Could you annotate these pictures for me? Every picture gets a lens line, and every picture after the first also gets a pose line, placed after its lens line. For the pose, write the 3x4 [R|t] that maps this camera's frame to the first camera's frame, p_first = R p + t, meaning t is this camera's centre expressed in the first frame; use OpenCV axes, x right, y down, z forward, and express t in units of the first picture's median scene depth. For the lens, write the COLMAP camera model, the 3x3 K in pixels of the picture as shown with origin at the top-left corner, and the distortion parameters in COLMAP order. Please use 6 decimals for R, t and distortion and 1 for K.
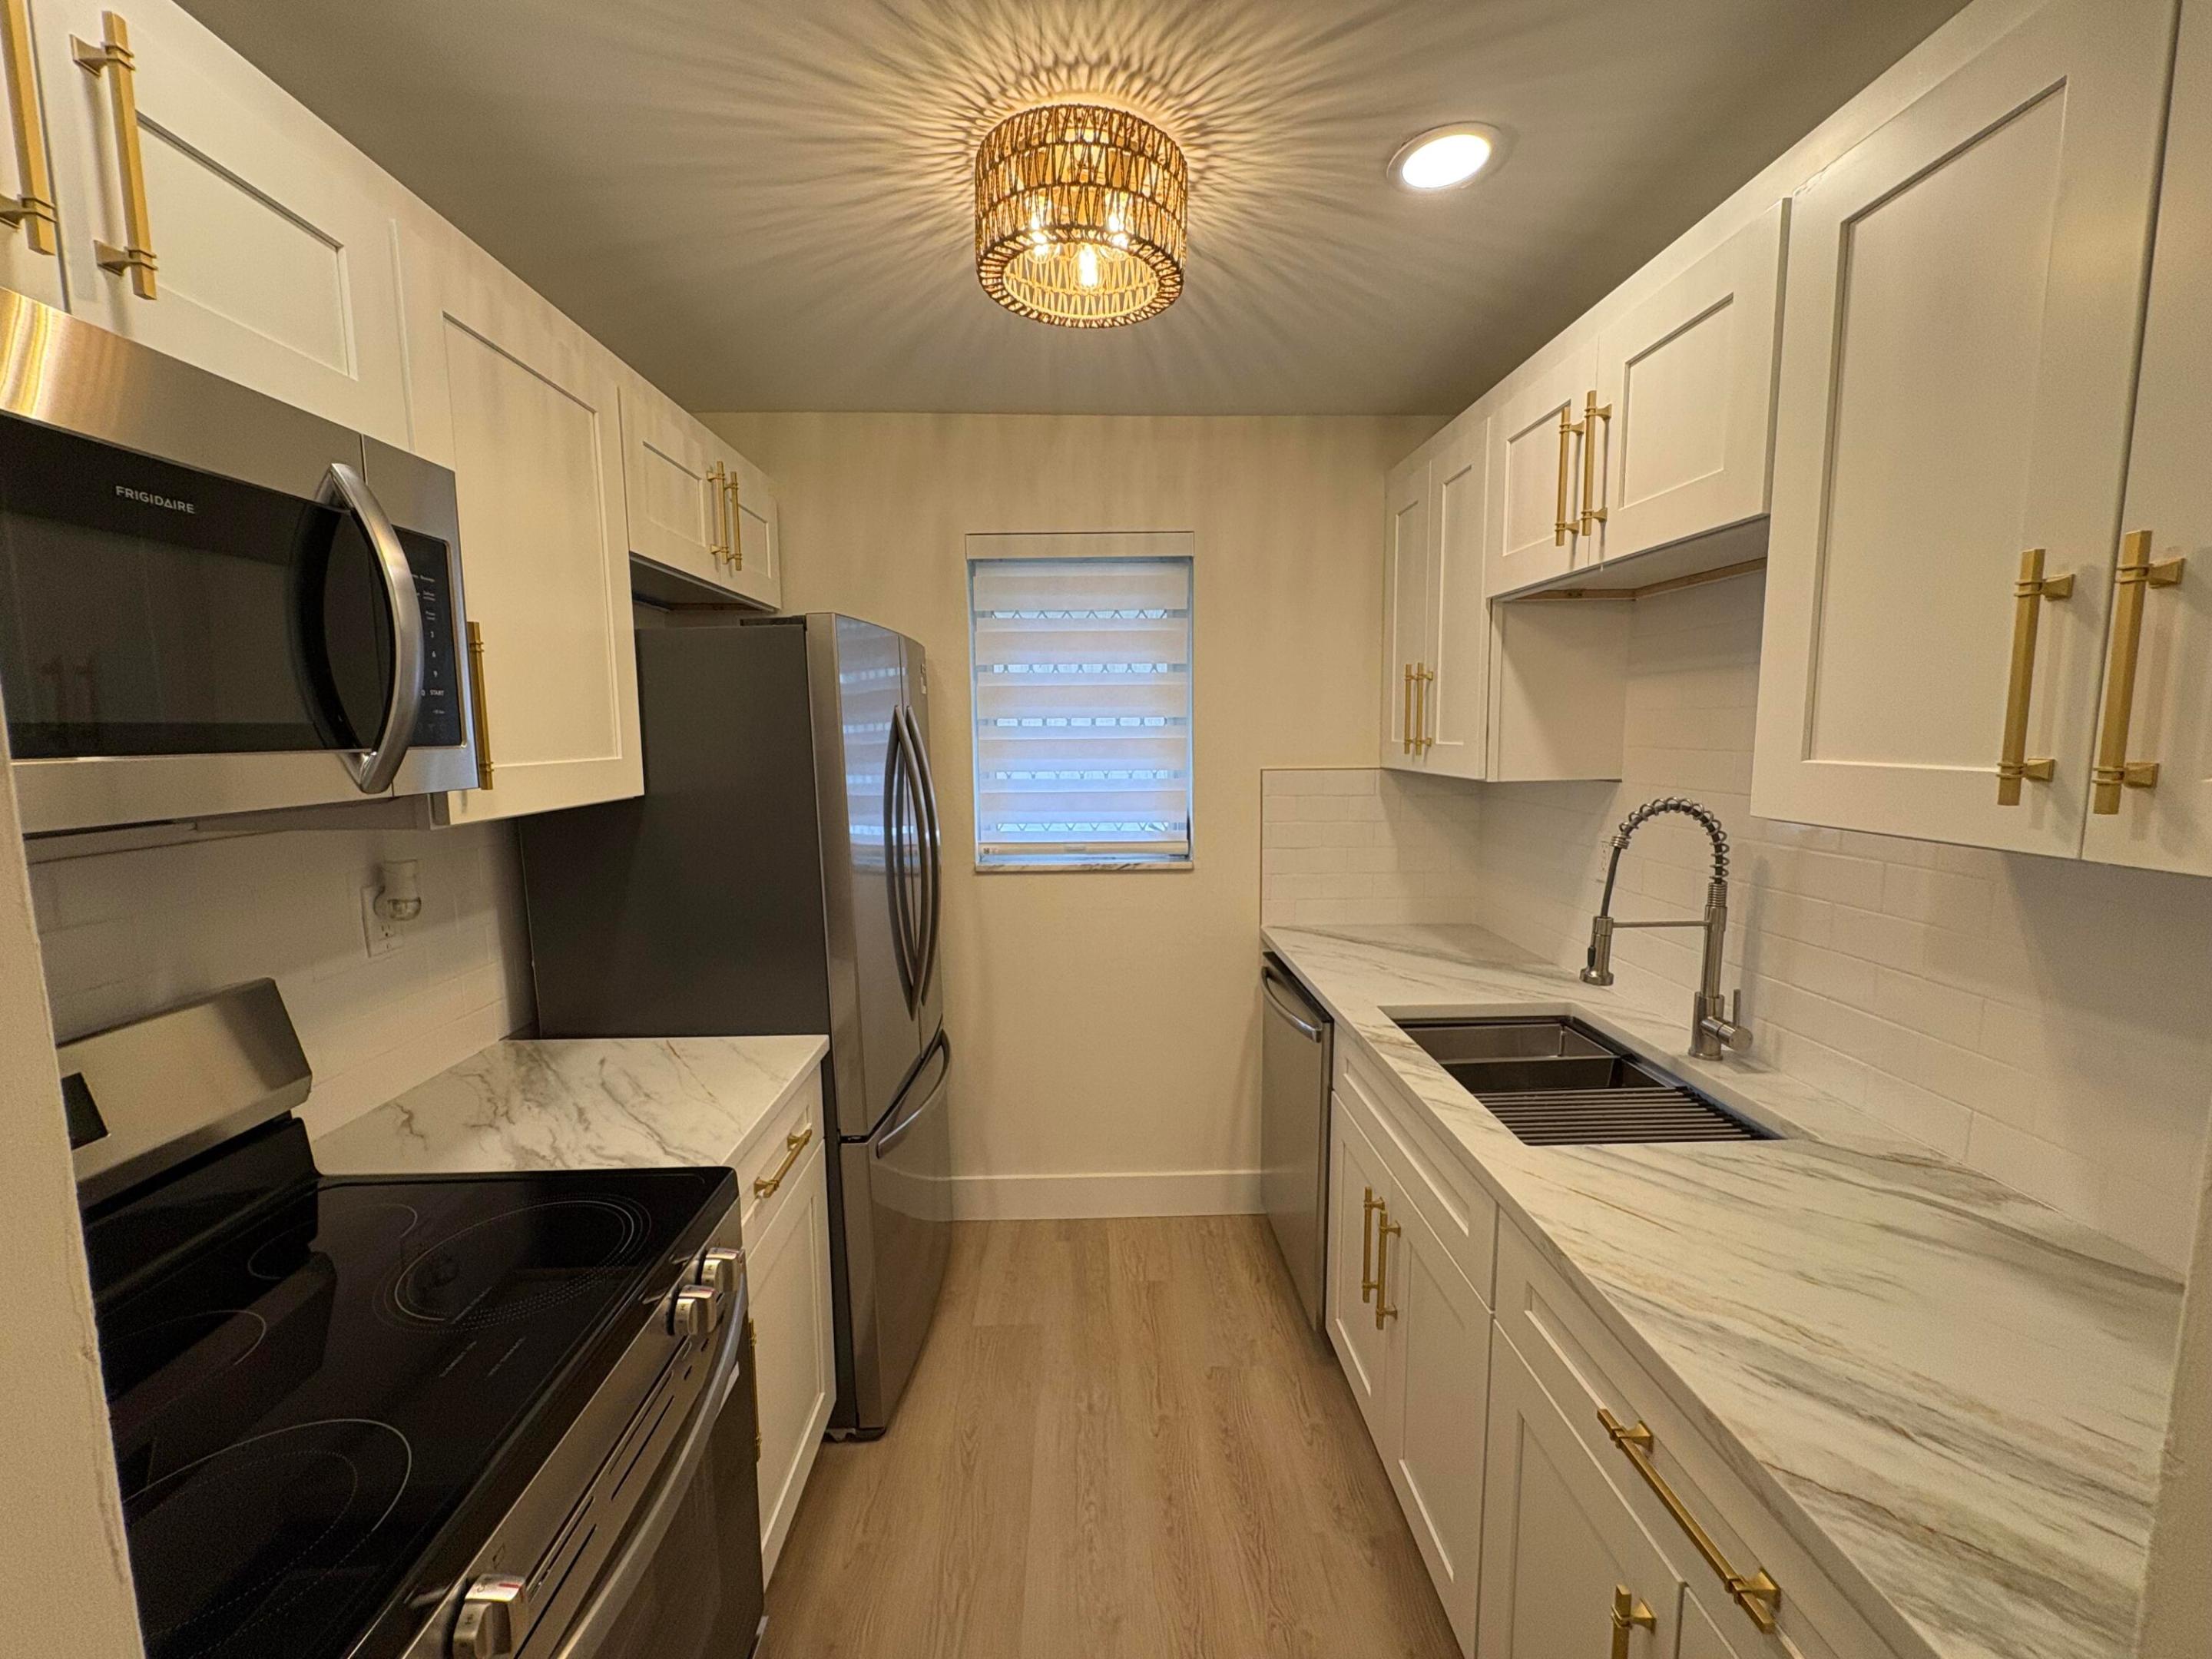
lens RADIAL K [[822.4, 0, 1106.0], [0, 822.4, 829.5], [0, 0, 1]] dist [-0.000897, -0.000042]
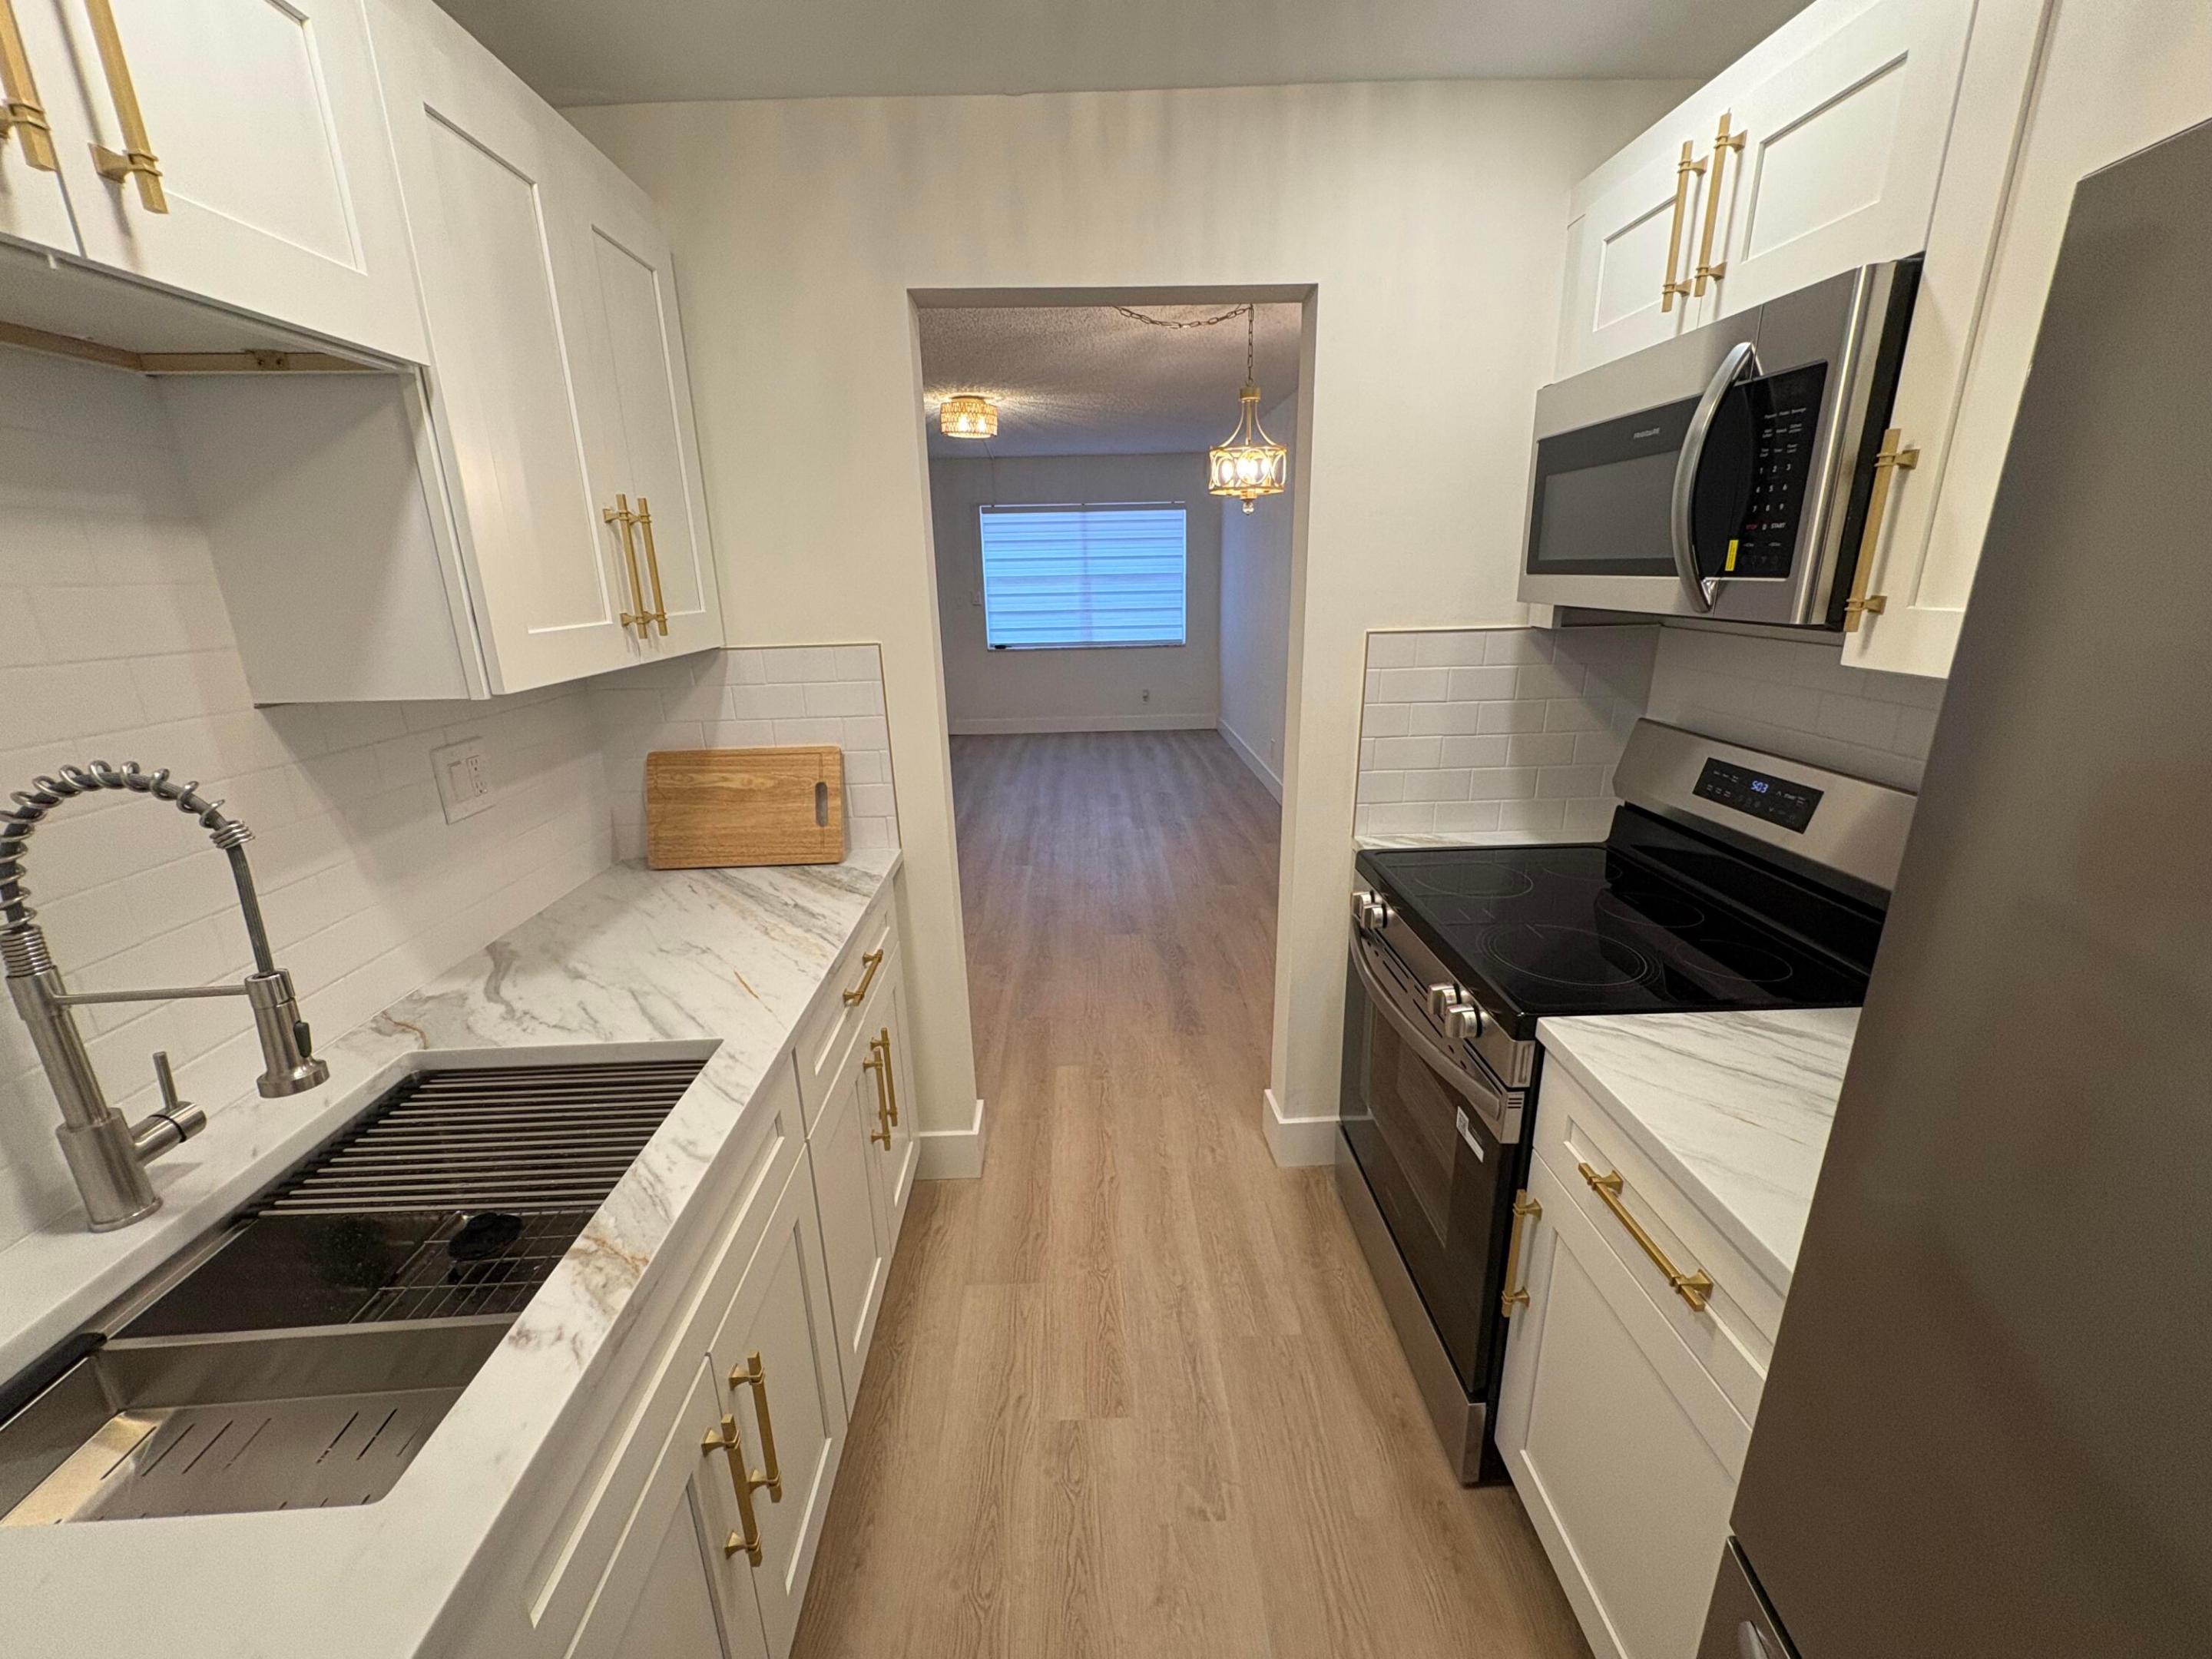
lens RADIAL K [[881.3, 0, 1106.0], [0, 881.3, 829.5], [0, 0, 1]] dist [-0.001167, -0.000193]
pose [[-0.999477, 0.030868, 0.009653, 0.033431], [0.032123, 0.912818, 0.407101, -0.198564], [0.003755, 0.407198, -0.913332, 1.455333]]
